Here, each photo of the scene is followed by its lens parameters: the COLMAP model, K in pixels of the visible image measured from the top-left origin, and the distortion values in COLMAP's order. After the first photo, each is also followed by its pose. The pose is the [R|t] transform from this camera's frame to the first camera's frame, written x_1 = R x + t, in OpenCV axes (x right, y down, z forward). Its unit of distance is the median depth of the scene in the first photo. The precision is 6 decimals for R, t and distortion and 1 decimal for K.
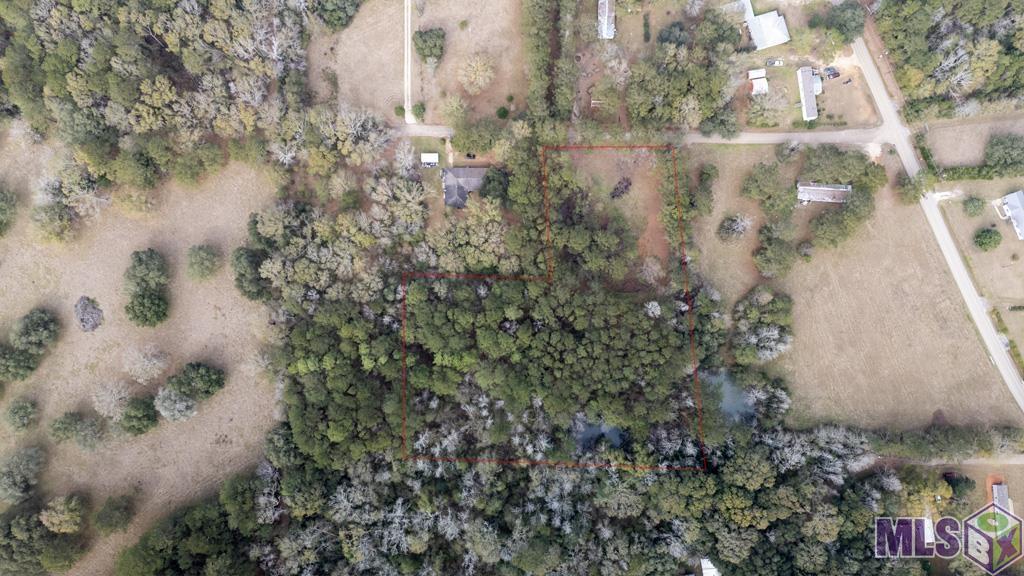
lens RADIAL K [[750.0, 0, 513.3], [0, 750.0, 285.3], [0, 0, 1]] dist [0.080438, -0.071441]
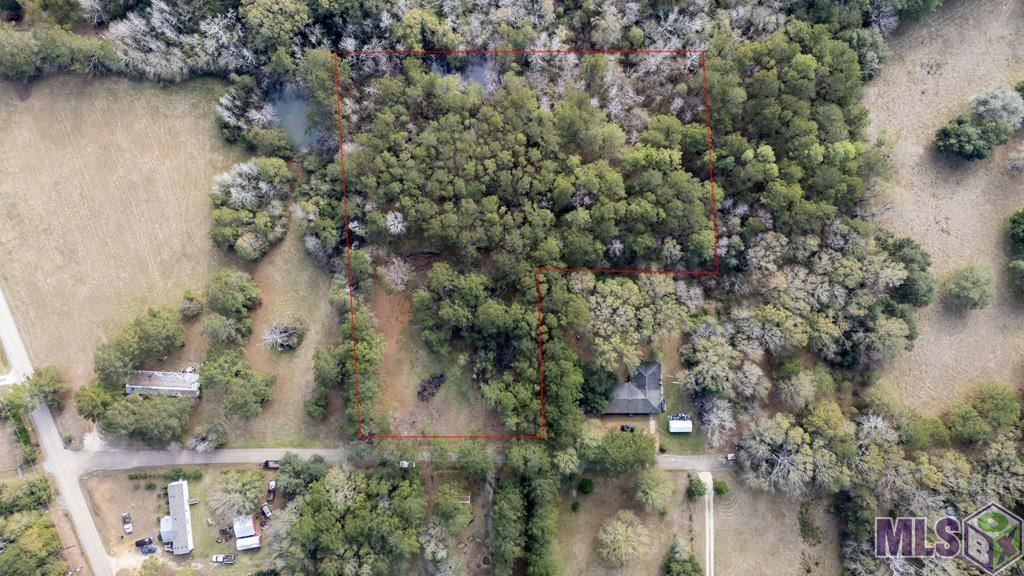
lens RADIAL K [[750.0, 0, 513.3], [0, 750.0, 285.3], [0, 0, 1]] dist [0.080438, -0.071441]
pose [[-0.999326, -0.000536, -0.036716, 0.092632], [-0.002749, -0.995995, 0.089361, -0.099121], [-0.036617, 0.089402, 0.995322, 0.234586]]
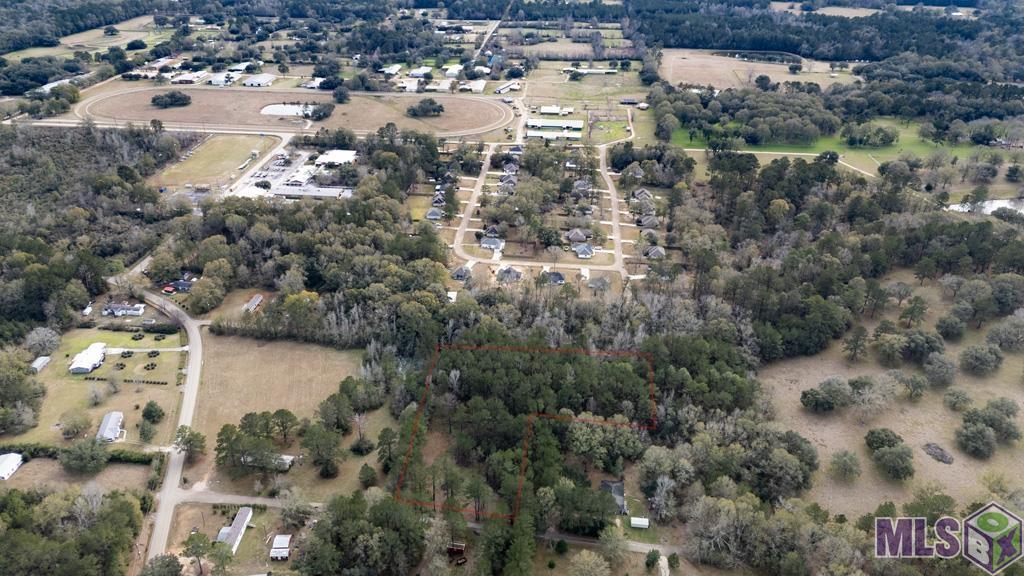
lens RADIAL K [[750.0, 0, 513.3], [0, 750.0, 285.3], [0, 0, 1]] dist [0.080438, -0.071441]
pose [[-0.990598, -0.090033, 0.102998, -0.023240], [0.130302, -0.391657, 0.910838, -1.004616], [-0.041666, 0.915696, 0.399706, 0.350856]]
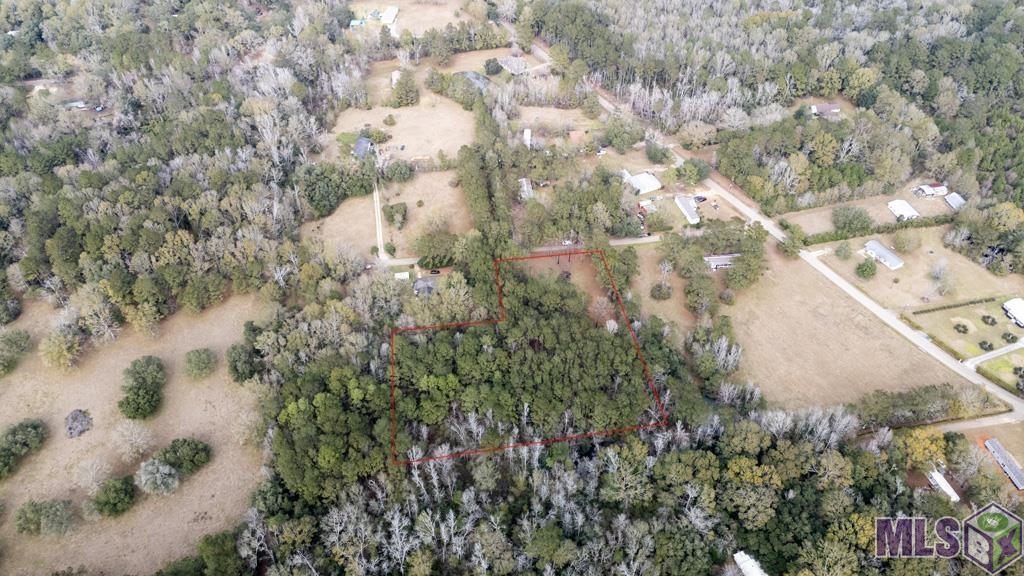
lens RADIAL K [[750.0, 0, 513.3], [0, 750.0, 285.3], [0, 0, 1]] dist [0.080438, -0.071441]
pose [[0.985535, -0.128644, 0.110325, -0.072540], [0.169471, 0.750809, -0.638409, 0.665200], [-0.000706, 0.647871, 0.761750, 0.102166]]
